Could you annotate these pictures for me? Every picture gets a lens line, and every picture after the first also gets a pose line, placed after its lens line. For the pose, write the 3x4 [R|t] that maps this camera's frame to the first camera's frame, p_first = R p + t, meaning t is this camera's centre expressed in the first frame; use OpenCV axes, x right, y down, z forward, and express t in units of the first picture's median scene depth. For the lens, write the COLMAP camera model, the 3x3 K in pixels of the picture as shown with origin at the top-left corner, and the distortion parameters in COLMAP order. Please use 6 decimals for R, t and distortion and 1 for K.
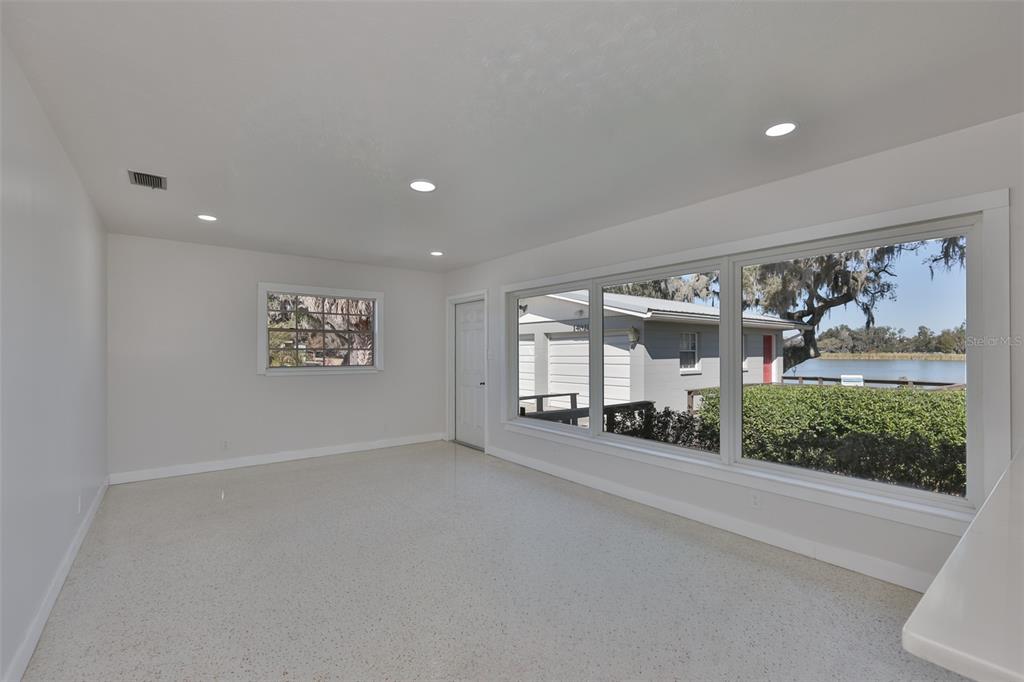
lens RADIAL K [[434.7, 0, 515.1], [0, 434.7, 348.5], [0, 0, 1]] dist [-0.000229, 0.000059]
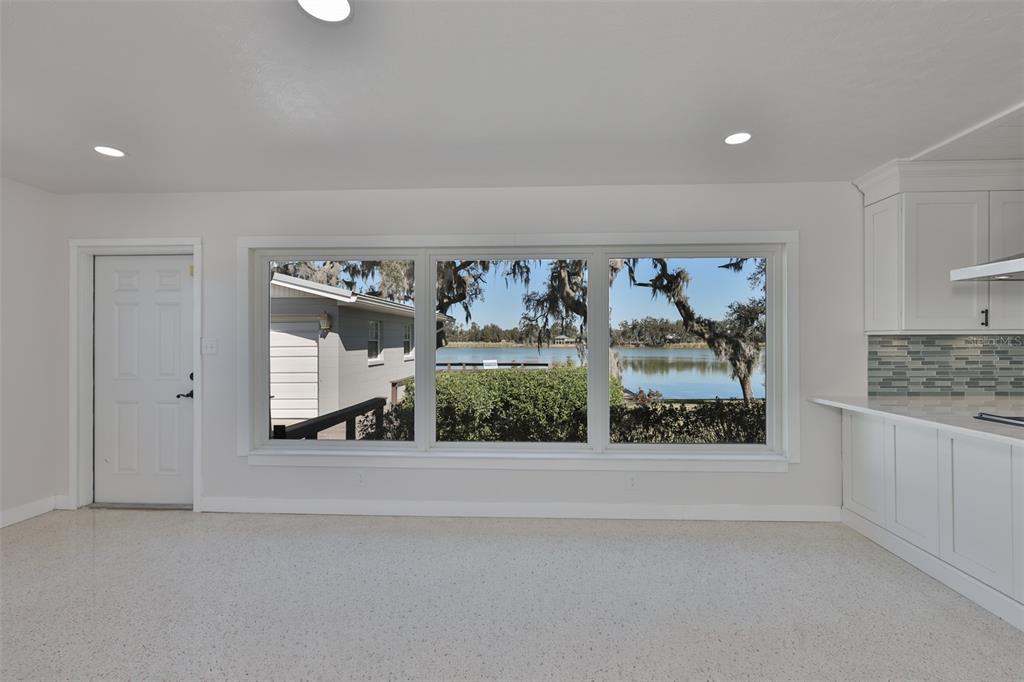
lens RADIAL K [[437.9, 0, 513.7], [0, 437.9, 338.9], [0, 0, 1]] dist [-0.000651, -0.000405]
pose [[0.658997, 0.002569, 0.752142, -0.127537], [-0.004208, 0.999991, 0.000272, 0.000895], [-0.752134, -0.003345, 0.659002, 0.150280]]
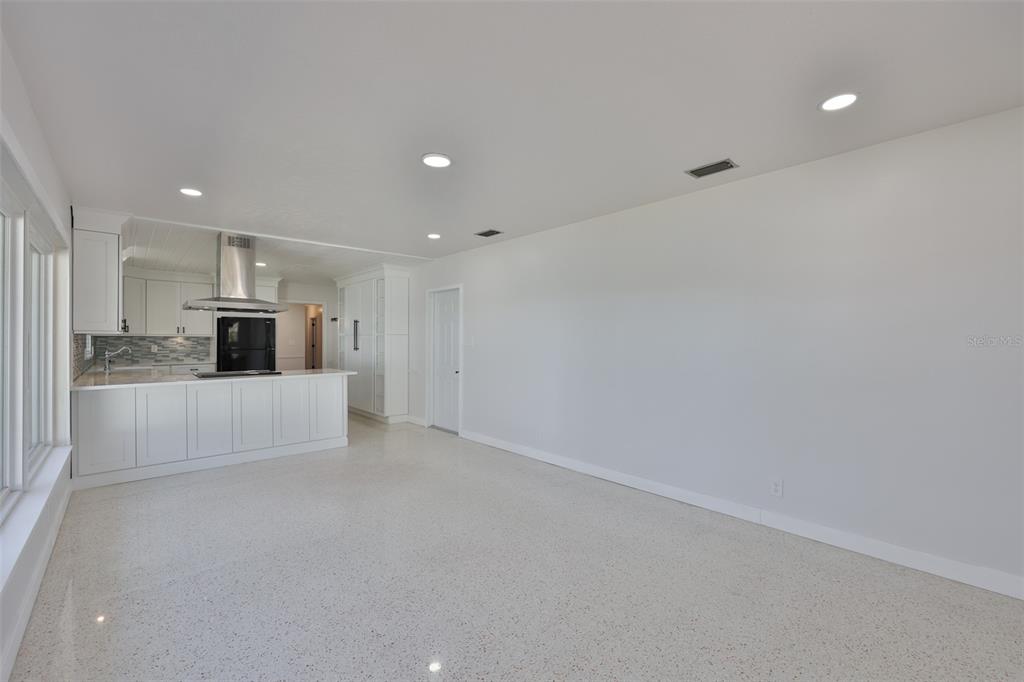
lens RADIAL K [[437.9, 0, 513.7], [0, 437.9, 338.9], [0, 0, 1]] dist [-0.000651, -0.000405]
pose [[-0.998515, -0.000545, -0.054478, -0.091219], [-0.000030, 0.999955, -0.009461, 0.005329], [0.054481, -0.009445, -0.998470, 0.564409]]
